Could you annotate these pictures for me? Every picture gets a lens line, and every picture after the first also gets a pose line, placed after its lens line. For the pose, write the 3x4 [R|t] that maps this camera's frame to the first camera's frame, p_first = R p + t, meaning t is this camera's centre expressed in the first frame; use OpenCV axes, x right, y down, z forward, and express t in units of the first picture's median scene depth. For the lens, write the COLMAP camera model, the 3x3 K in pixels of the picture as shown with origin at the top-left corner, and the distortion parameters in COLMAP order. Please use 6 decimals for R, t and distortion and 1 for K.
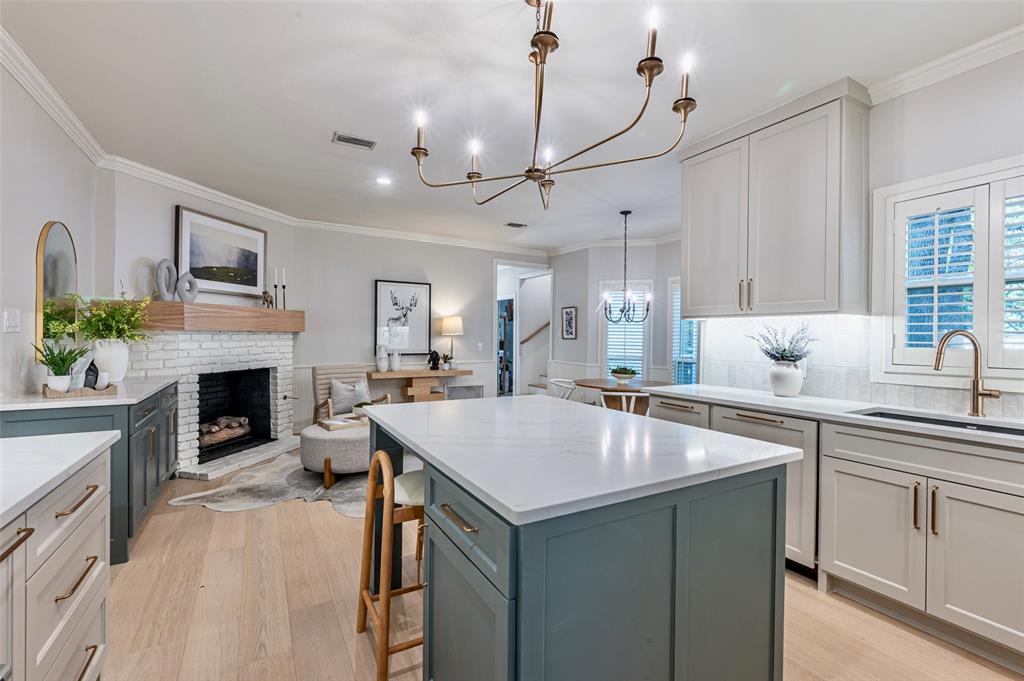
lens RADIAL K [[445.4, 0, 509.2], [0, 445.4, 335.9], [0, 0, 1]] dist [-0.003850, 0.000010]
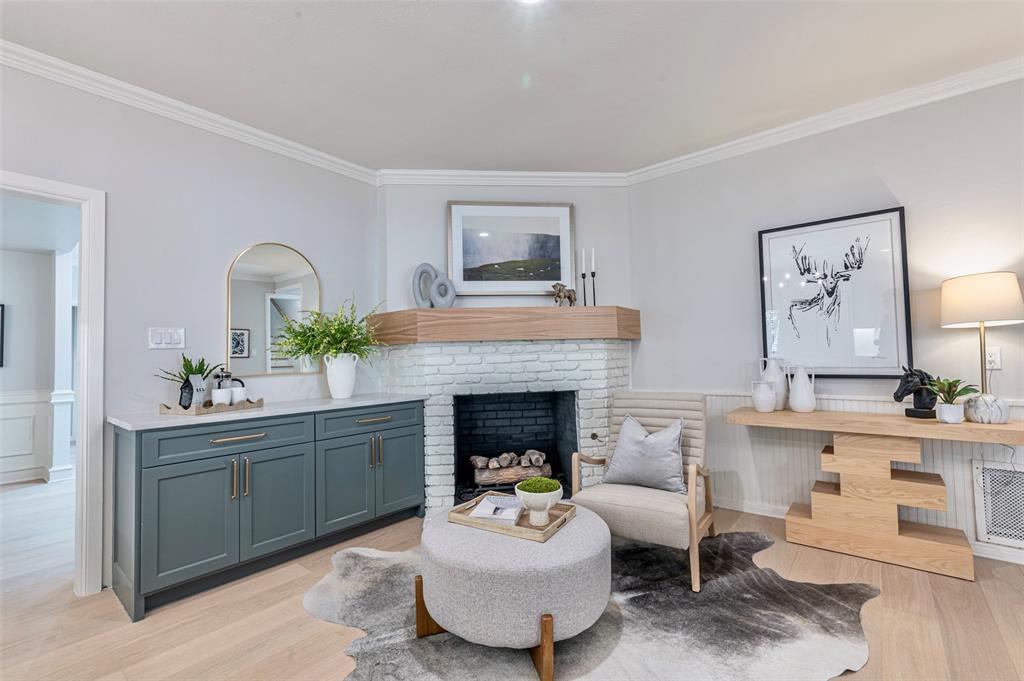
lens RADIAL K [[445.4, 0, 508.6], [0, 445.4, 337.7], [0, 0, 1]] dist [-0.003850, 0.000010]
pose [[0.356273, -0.053212, -0.932865, 0.088659], [0.025481, 0.998559, -0.047228, 0.017614], [0.934034, -0.006944, 0.357115, 0.645718]]
